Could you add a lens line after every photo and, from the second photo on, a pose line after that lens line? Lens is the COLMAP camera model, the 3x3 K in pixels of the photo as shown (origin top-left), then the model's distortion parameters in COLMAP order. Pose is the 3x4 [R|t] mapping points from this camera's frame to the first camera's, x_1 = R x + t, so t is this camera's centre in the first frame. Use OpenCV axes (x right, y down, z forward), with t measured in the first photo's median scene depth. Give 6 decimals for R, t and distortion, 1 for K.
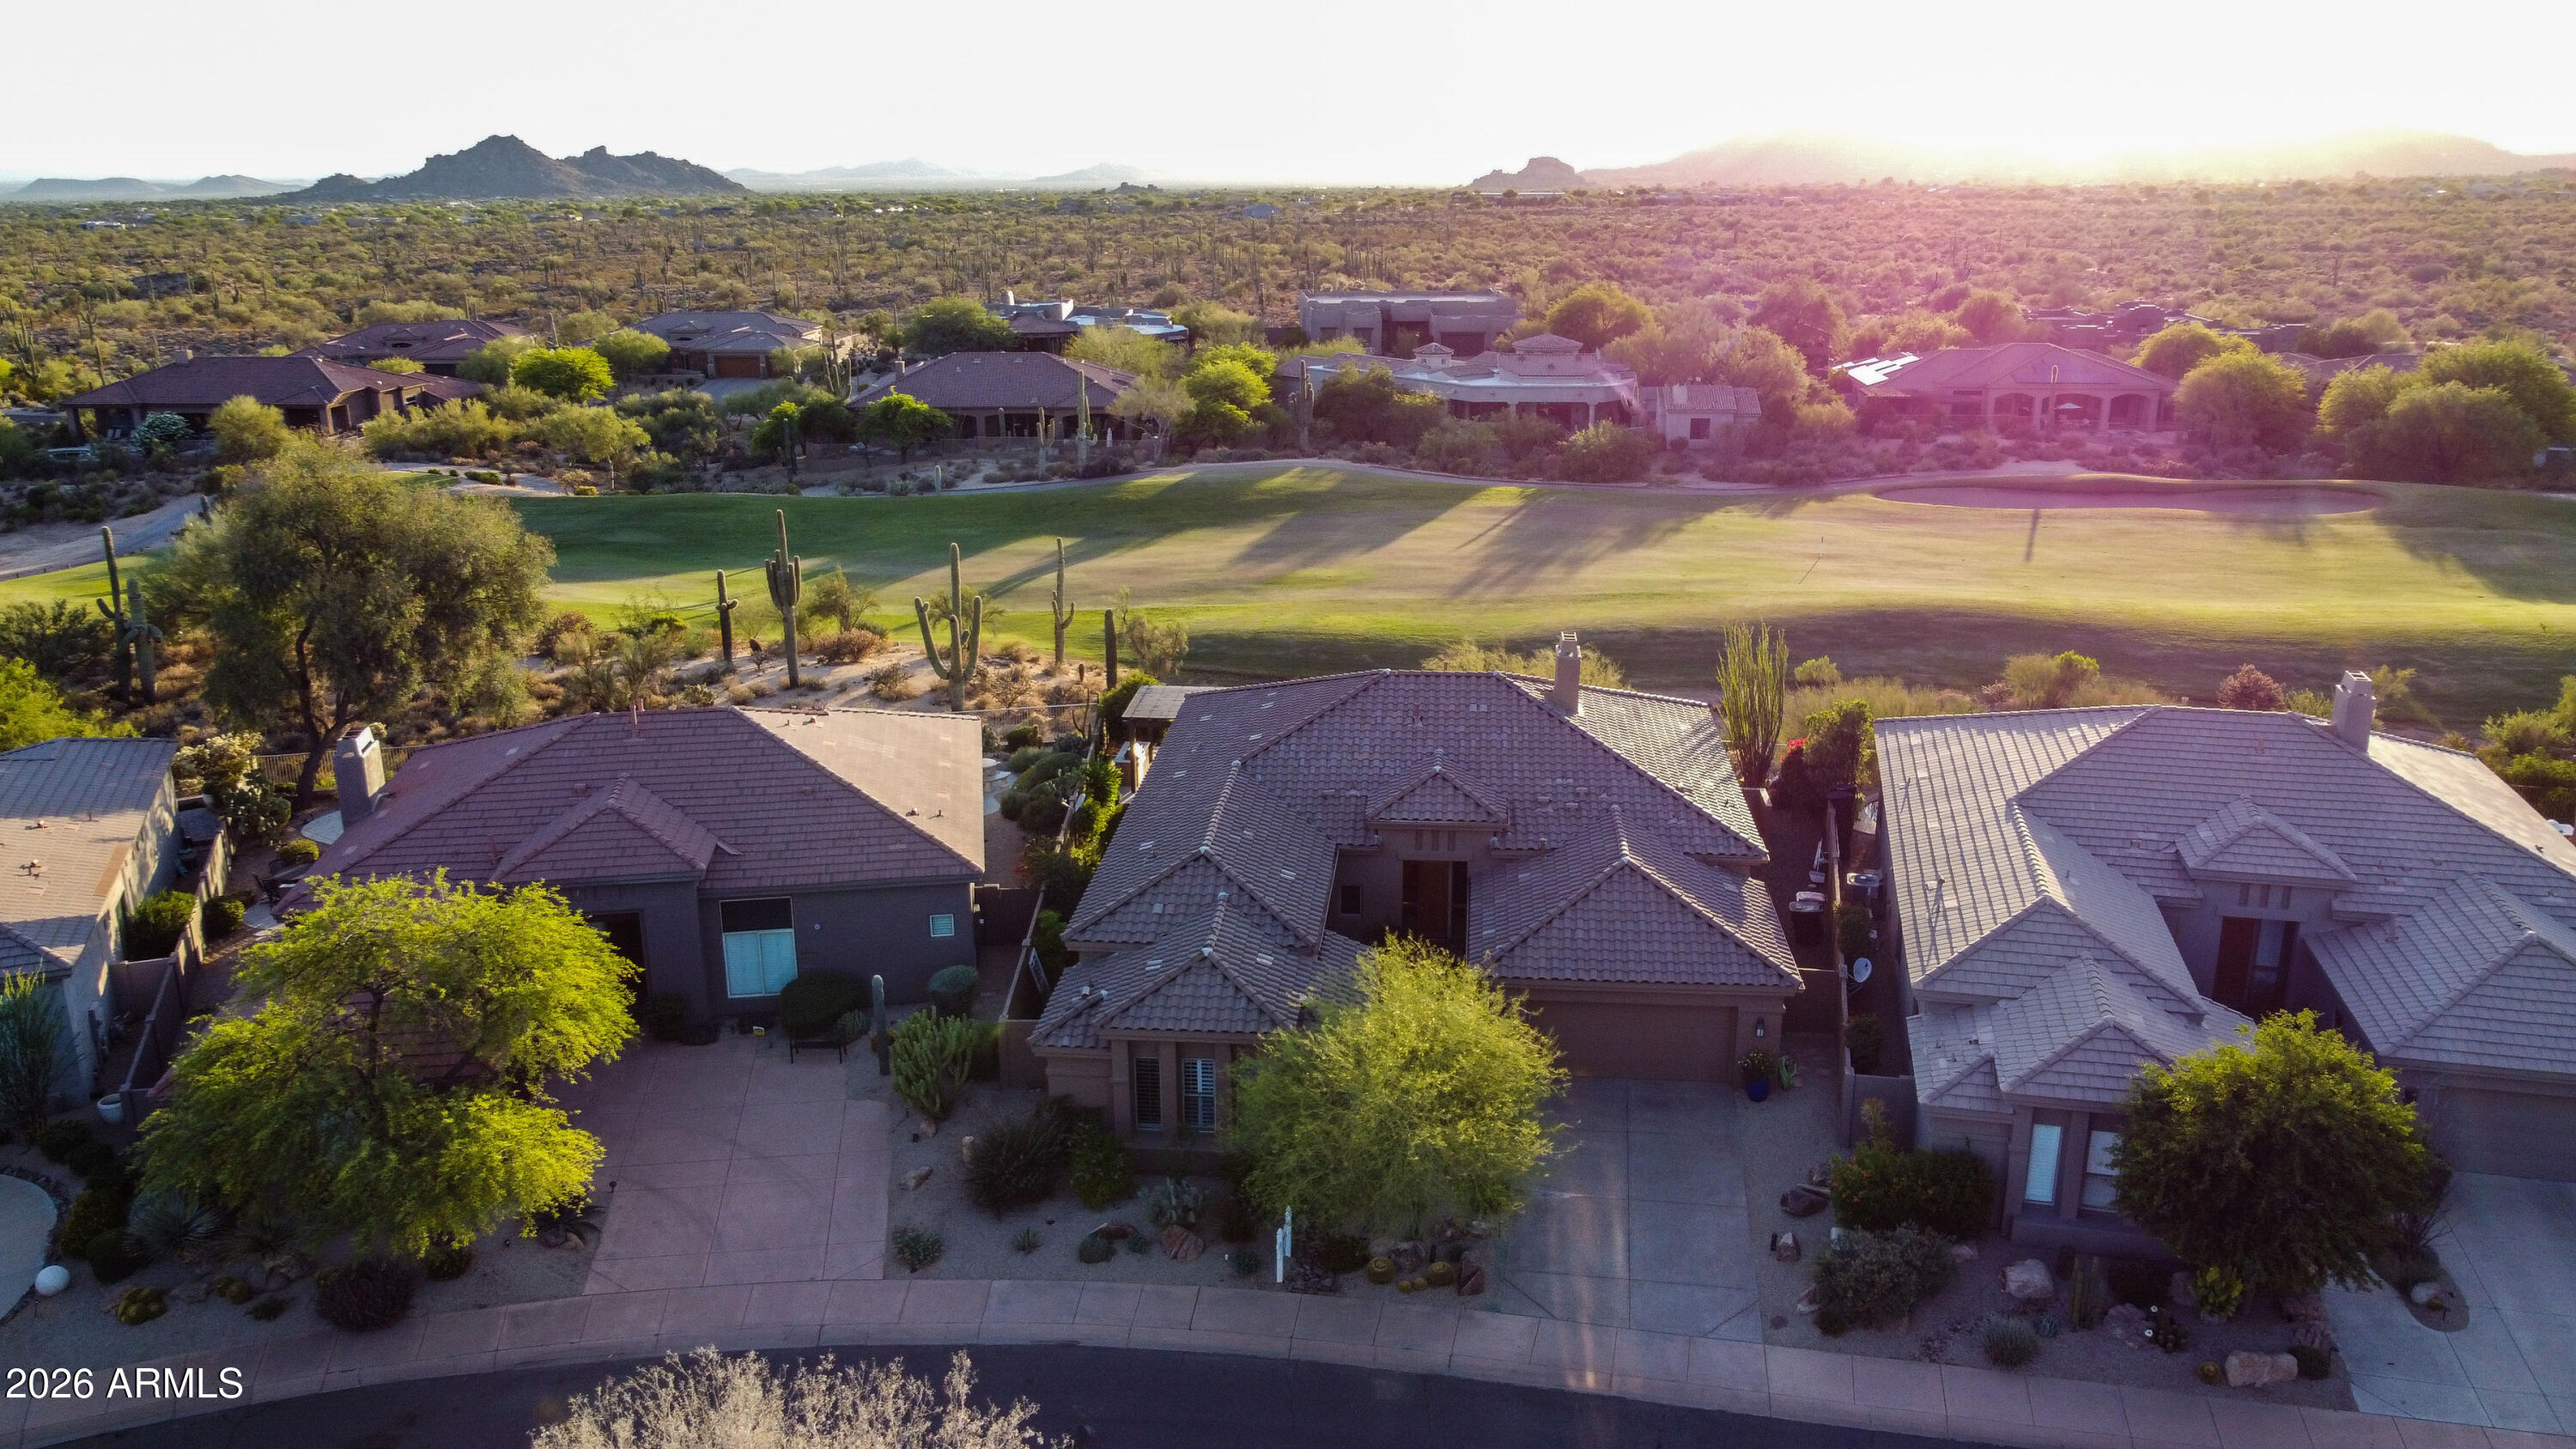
lens RADIAL K [[1963.6, 0, 1291.3], [0, 1963.6, 716.4], [0, 0, 1]] dist [-0.004568, -0.006677]
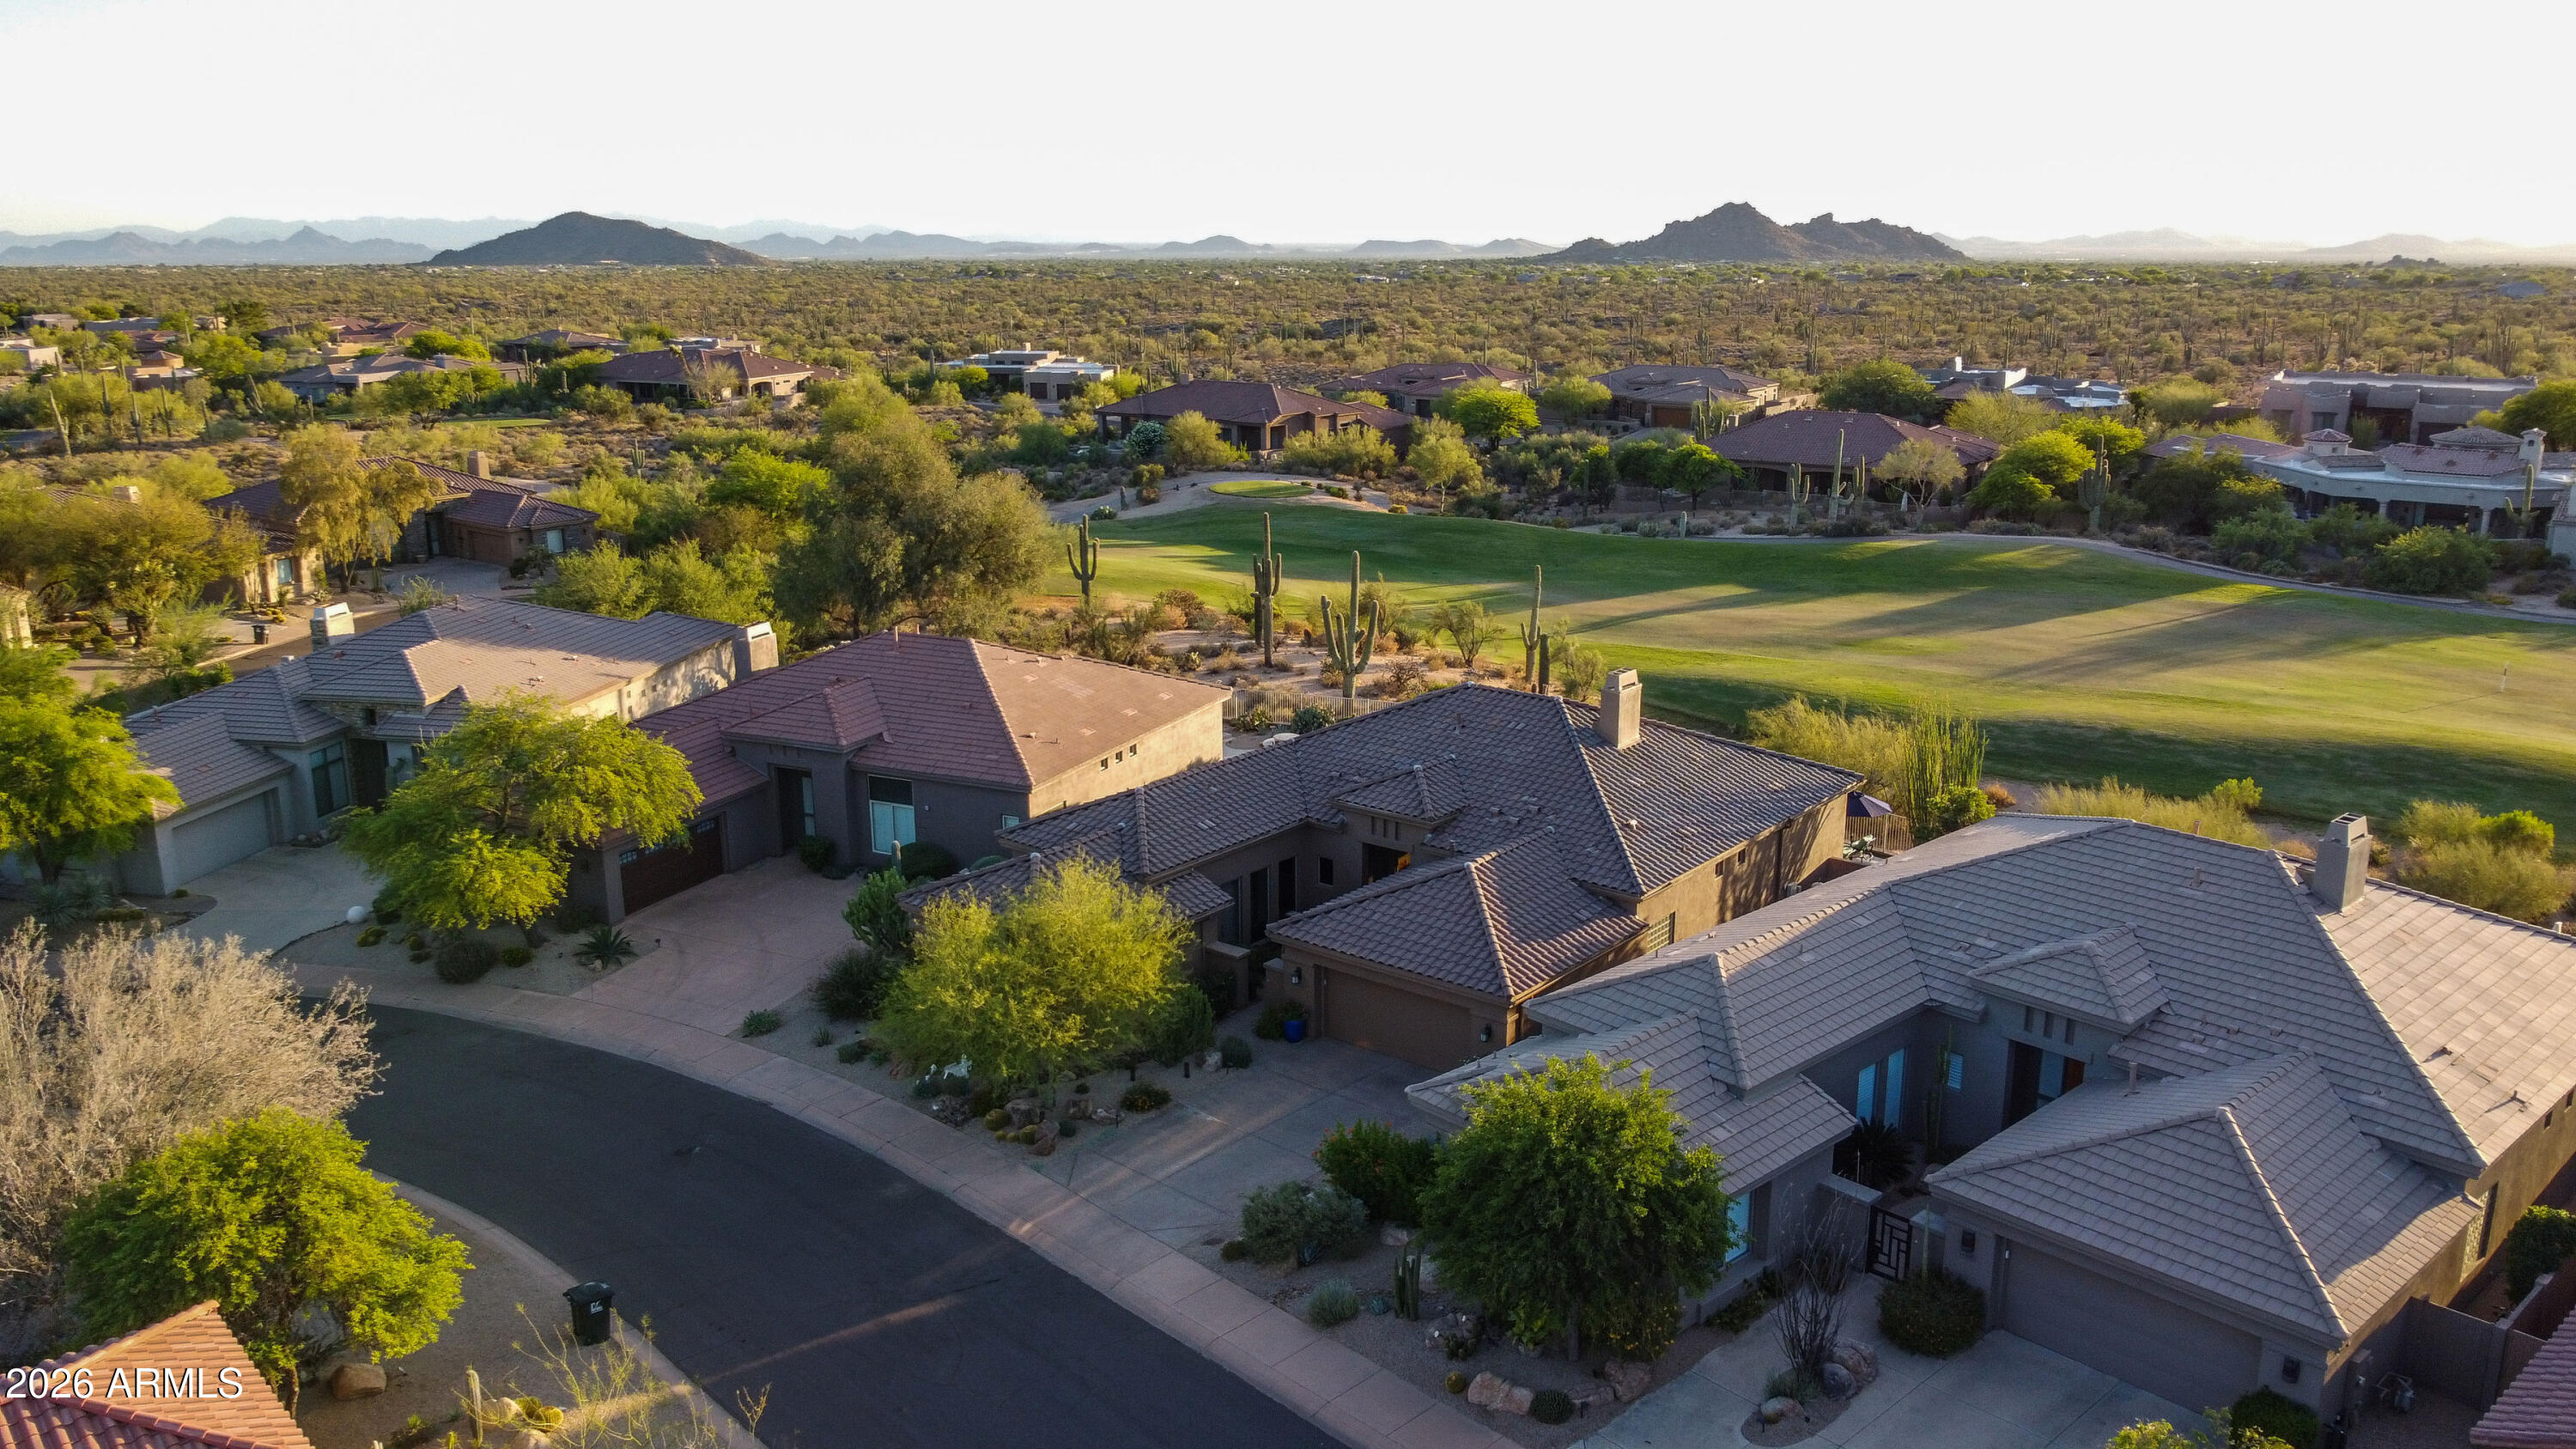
lens RADIAL K [[1963.6, 0, 1304.8], [0, 1963.6, 731.4], [0, 0, 1]] dist [-0.004568, -0.006677]
pose [[0.831160, 0.141160, -0.537816, 0.145702], [-0.154542, 0.987775, 0.020425, -0.001405], [0.534125, 0.066138, 0.842815, 0.011915]]
